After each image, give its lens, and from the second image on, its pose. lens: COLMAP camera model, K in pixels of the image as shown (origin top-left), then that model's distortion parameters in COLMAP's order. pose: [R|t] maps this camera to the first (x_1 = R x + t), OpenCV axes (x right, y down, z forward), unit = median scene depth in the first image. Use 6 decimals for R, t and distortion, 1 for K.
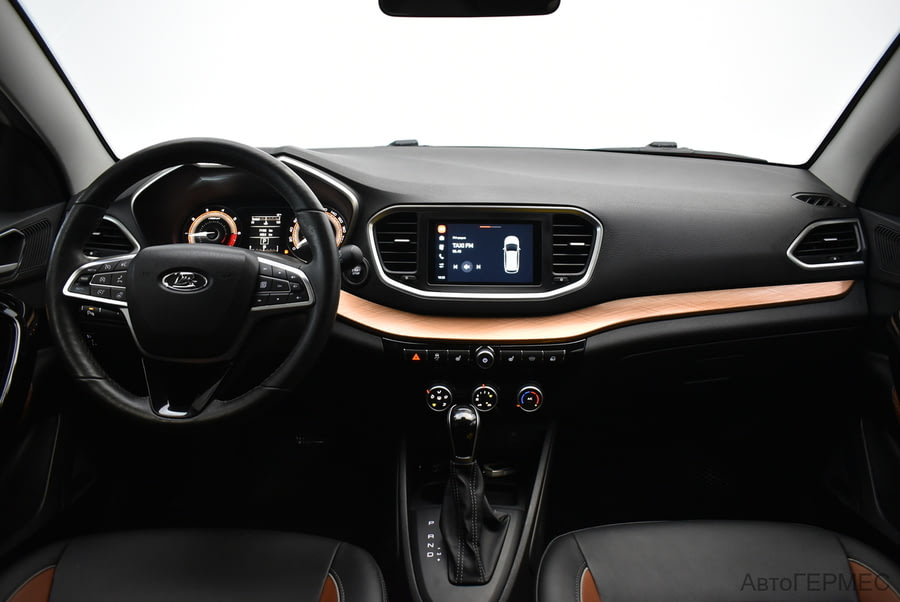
lens RADIAL K [[699.0, 0, 451.6], [0, 699.0, 300.0], [0, 0, 1]] dist [-0.090861, 0.006532]
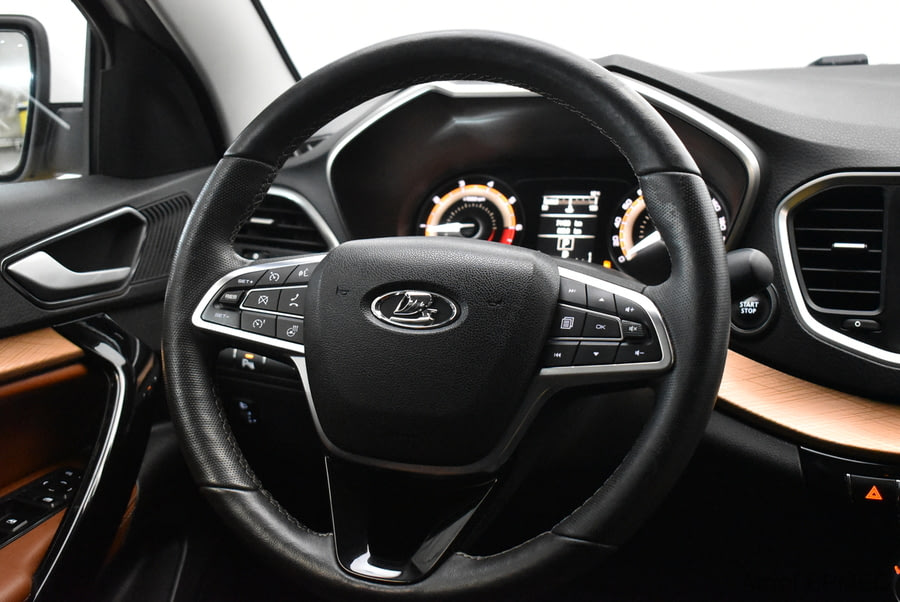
lens RADIAL K [[1178.3, 0, 449.1], [0, 1178.3, 300.6], [0, 0, 1]] dist [-0.076462, 0.000000]
pose [[0.940677, 0.033262, -0.337670, -0.069887], [-0.052584, 0.997451, -0.048234, 0.006461], [0.335205, 0.063128, 0.940028, 0.192779]]
